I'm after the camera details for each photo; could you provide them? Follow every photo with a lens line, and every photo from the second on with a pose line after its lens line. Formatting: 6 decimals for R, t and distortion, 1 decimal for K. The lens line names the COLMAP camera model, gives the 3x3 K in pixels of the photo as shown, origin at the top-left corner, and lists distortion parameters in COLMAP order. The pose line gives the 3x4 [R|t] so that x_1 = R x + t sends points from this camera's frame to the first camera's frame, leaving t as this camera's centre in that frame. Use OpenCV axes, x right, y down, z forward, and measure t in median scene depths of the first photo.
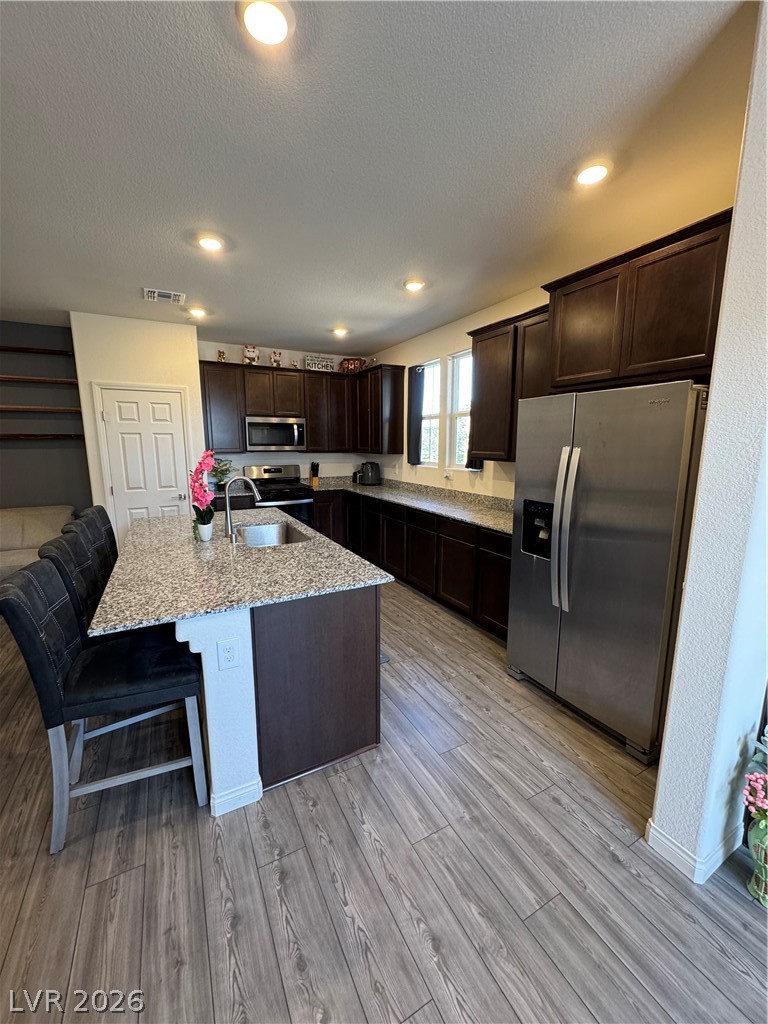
lens RADIAL K [[404.9, 0, 381.6], [0, 404.9, 510.6], [0, 0, 1]] dist [-0.000539, 0.000435]
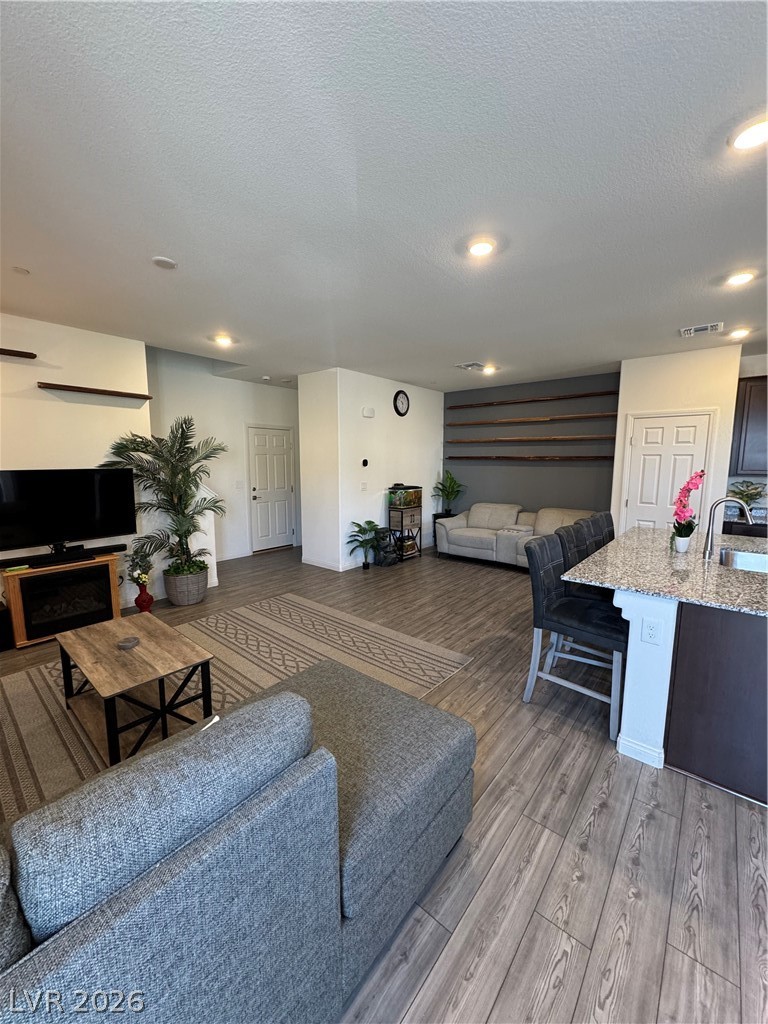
lens RADIAL K [[404.9, 0, 381.4], [0, 404.9, 511.7], [0, 0, 1]] dist [-0.000539, 0.000435]
pose [[0.372811, 0.120298, -0.920076, 0.411037], [-0.160388, 0.984990, 0.063796, 0.040425], [0.913941, 0.123785, 0.386509, -0.290822]]
